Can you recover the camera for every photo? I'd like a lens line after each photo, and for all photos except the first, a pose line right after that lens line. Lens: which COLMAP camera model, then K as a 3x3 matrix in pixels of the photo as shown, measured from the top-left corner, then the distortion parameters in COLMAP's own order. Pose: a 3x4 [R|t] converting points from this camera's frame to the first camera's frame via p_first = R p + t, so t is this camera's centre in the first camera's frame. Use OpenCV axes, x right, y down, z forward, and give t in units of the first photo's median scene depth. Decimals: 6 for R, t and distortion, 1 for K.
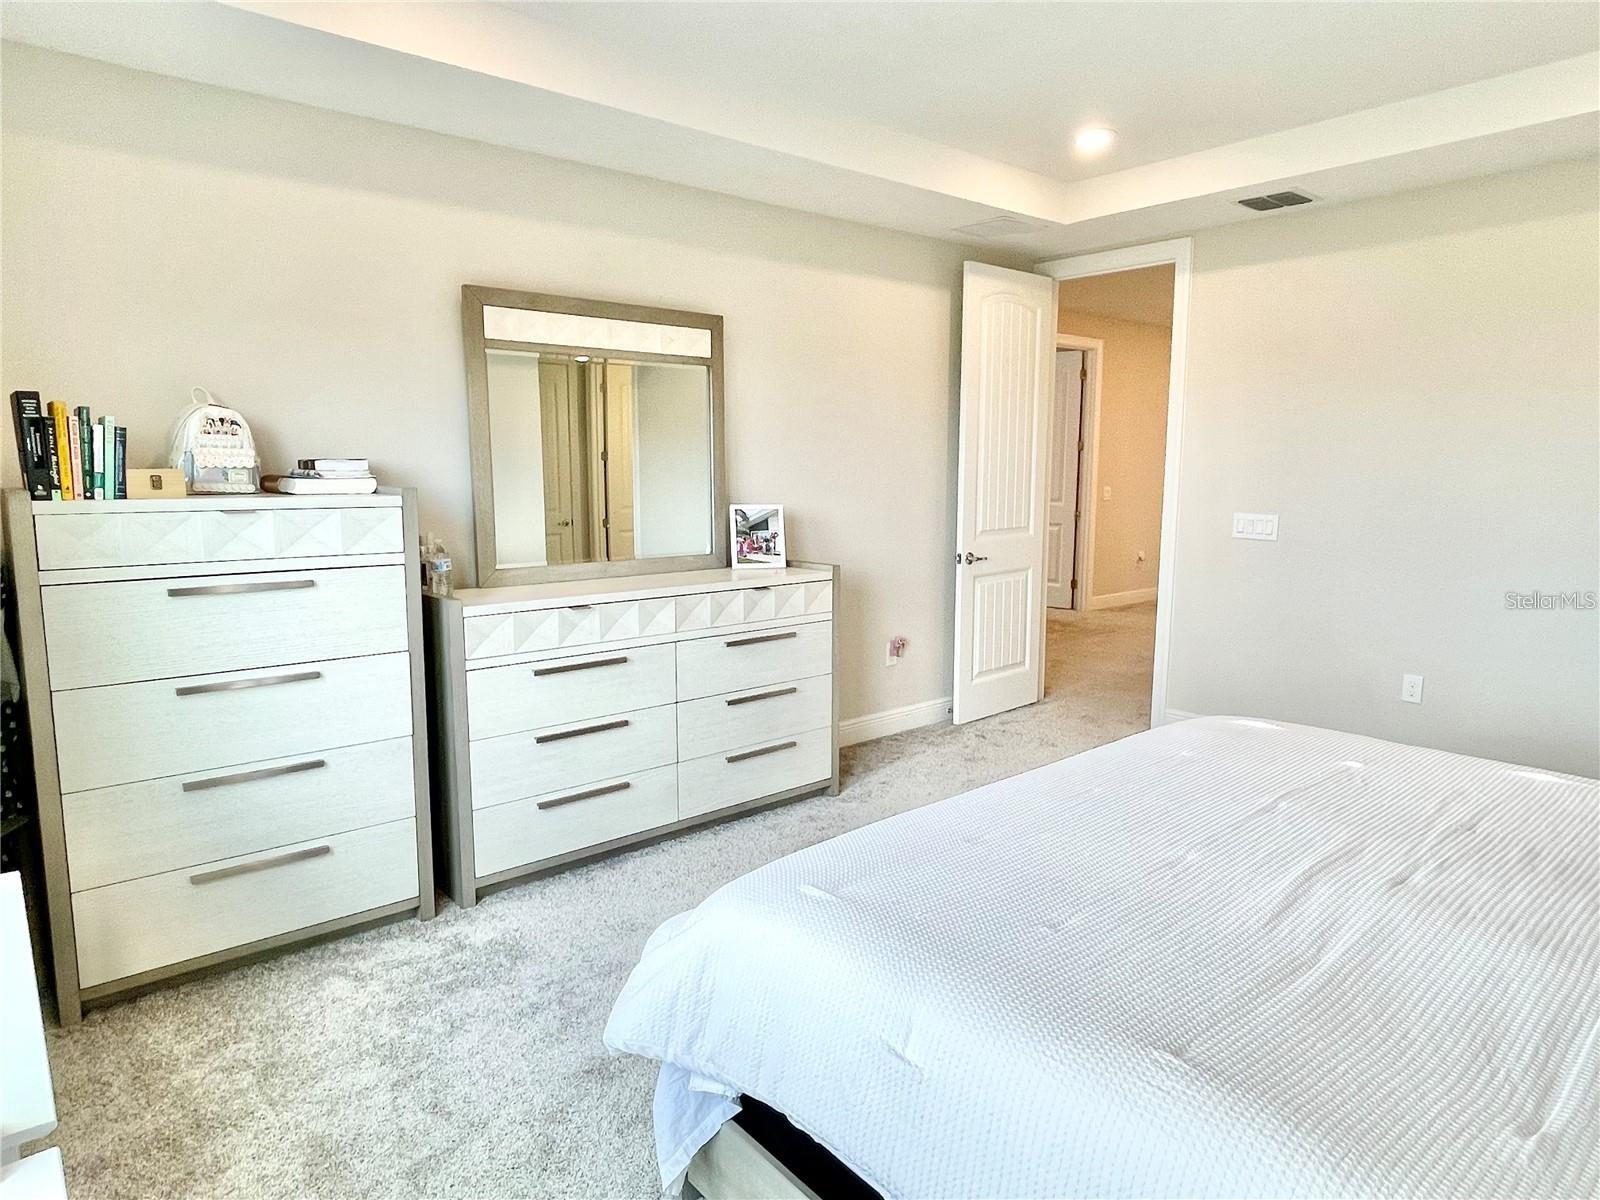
lens RADIAL K [[976.1, 0, 800.0], [0, 976.1, 600.0], [0, 0, 1]] dist [0.048609, -0.061785]
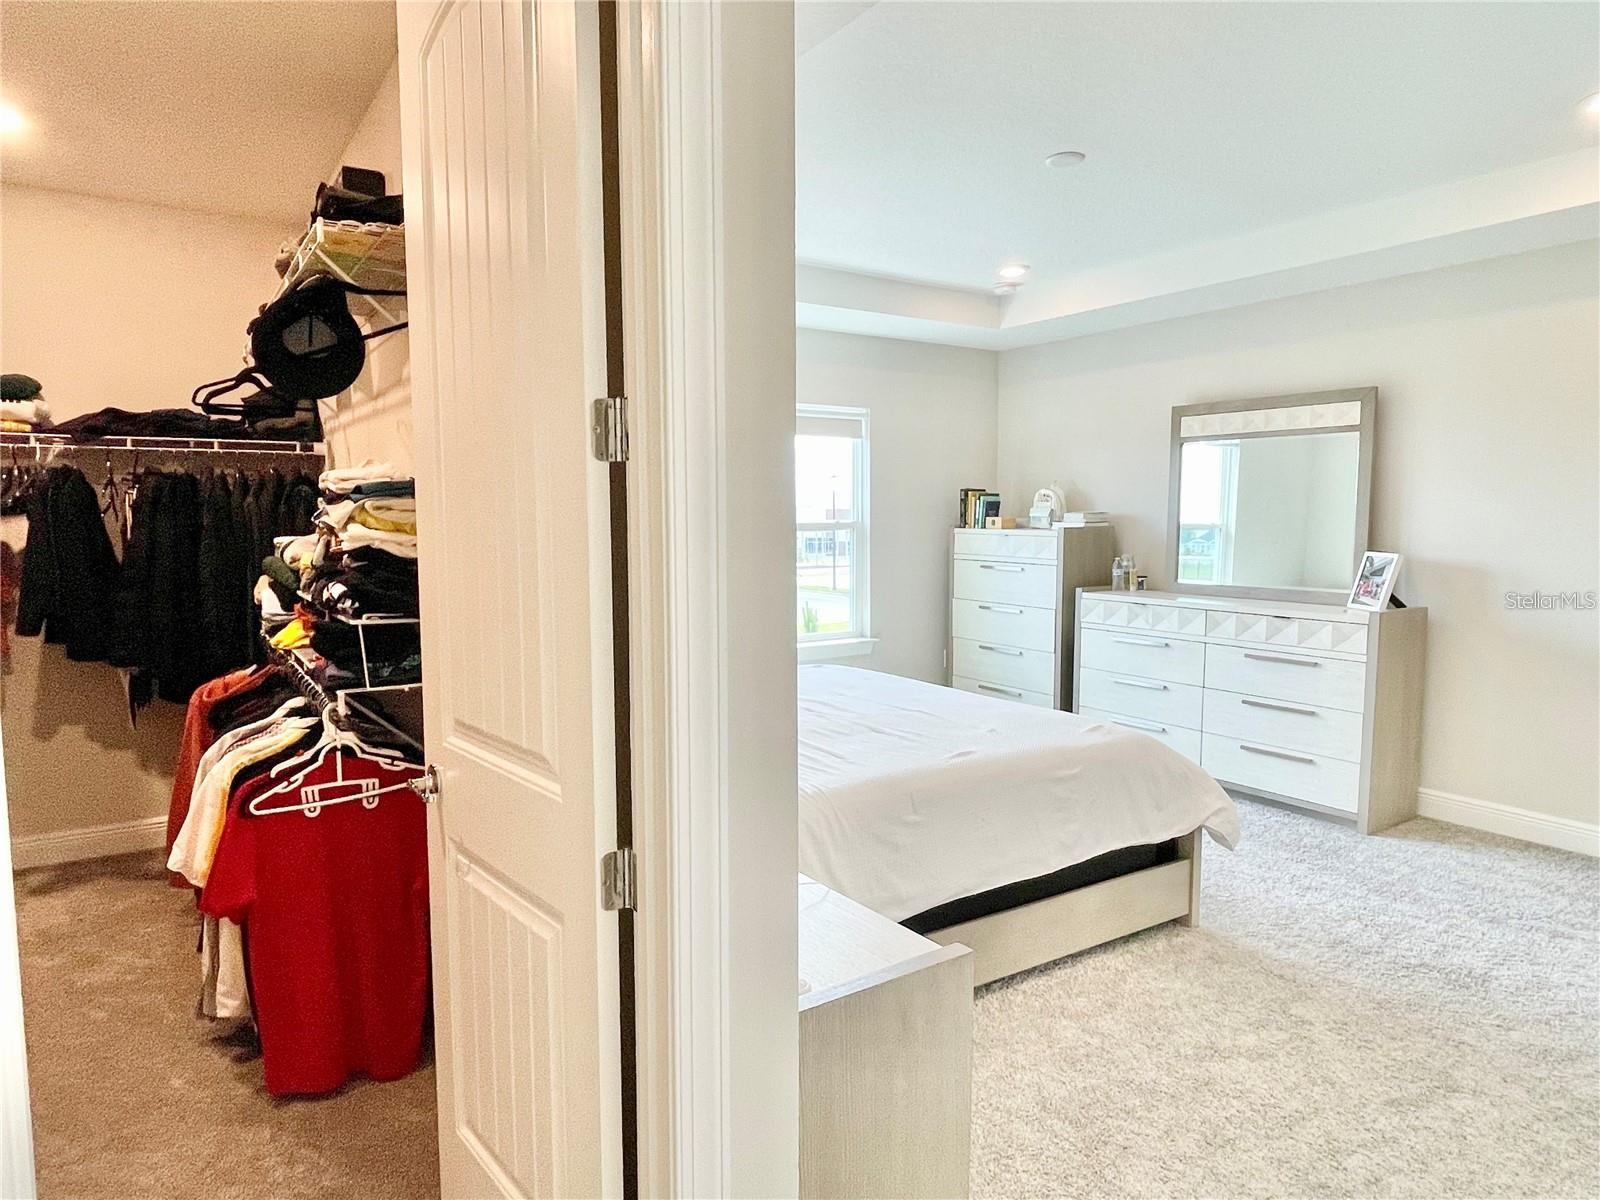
lens RADIAL K [[976.1, 0, 800.0], [0, 976.1, 600.0], [0, 0, 1]] dist [0.048609, -0.061785]
pose [[-0.129992, 0.089013, -0.987511, 1.234670], [-0.137111, 0.984780, 0.106816, -0.081773], [0.981989, 0.149284, -0.115809, 0.551552]]
